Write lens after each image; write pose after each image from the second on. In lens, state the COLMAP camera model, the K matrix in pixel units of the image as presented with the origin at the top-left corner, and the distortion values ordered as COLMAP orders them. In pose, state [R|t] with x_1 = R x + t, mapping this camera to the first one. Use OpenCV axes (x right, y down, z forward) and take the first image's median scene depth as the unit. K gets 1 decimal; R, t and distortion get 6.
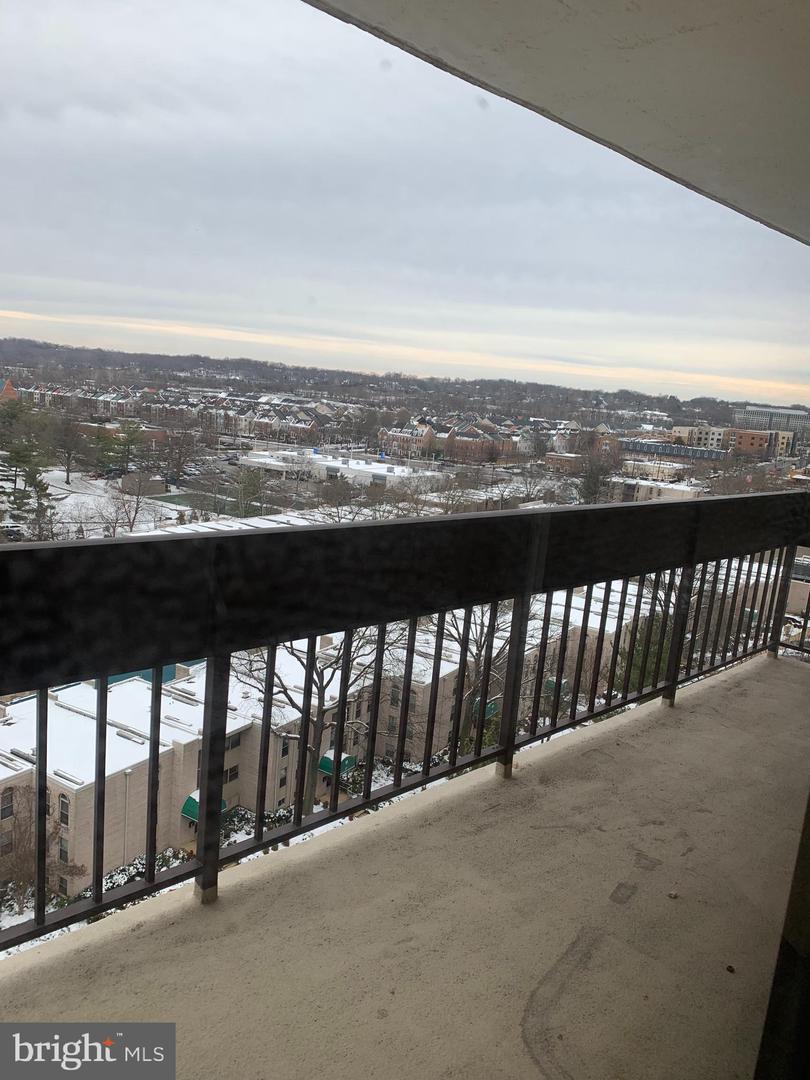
lens RADIAL K [[817.5, 0, 404.7], [0, 817.5, 535.7], [0, 0, 1]] dist [-0.008085, 0.011580]
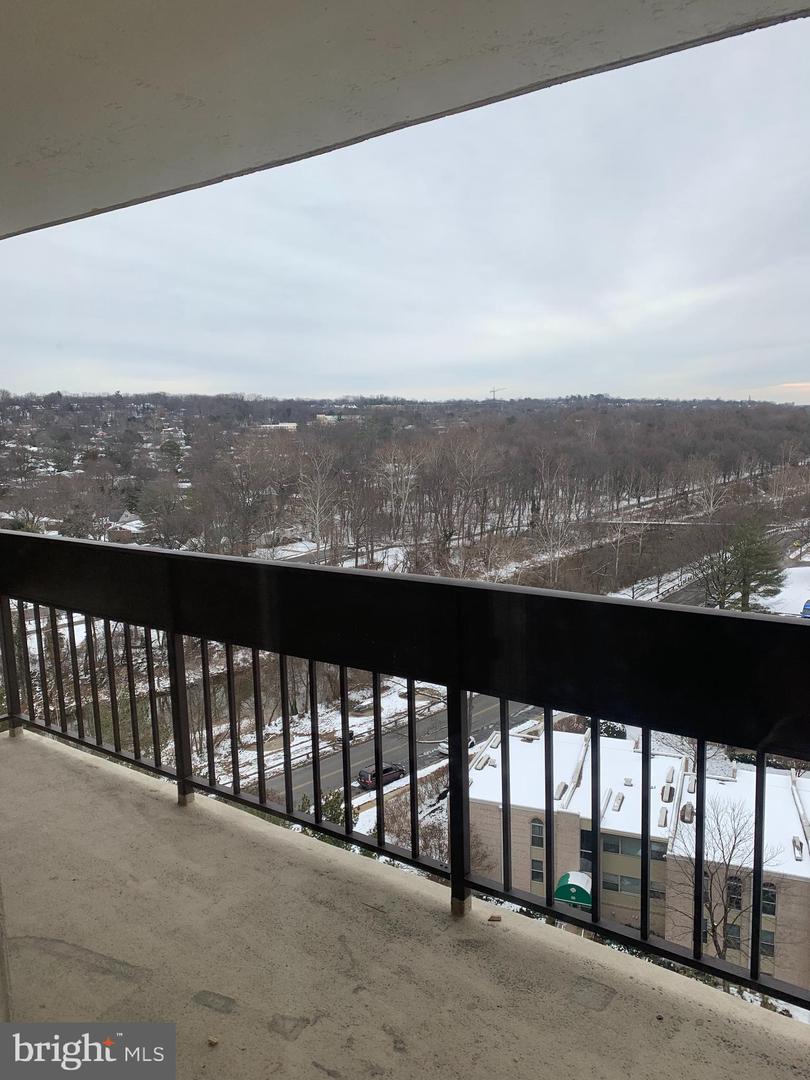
lens RADIAL K [[817.5, 0, 407.2], [0, 817.5, 543.7], [0, 0, 1]] dist [-0.008085, 0.011580]
pose [[0.178973, 0.055496, -0.982288, 1.052782], [-0.146845, 0.988731, 0.029105, -0.096777], [0.972834, 0.139035, 0.185105, 0.894594]]
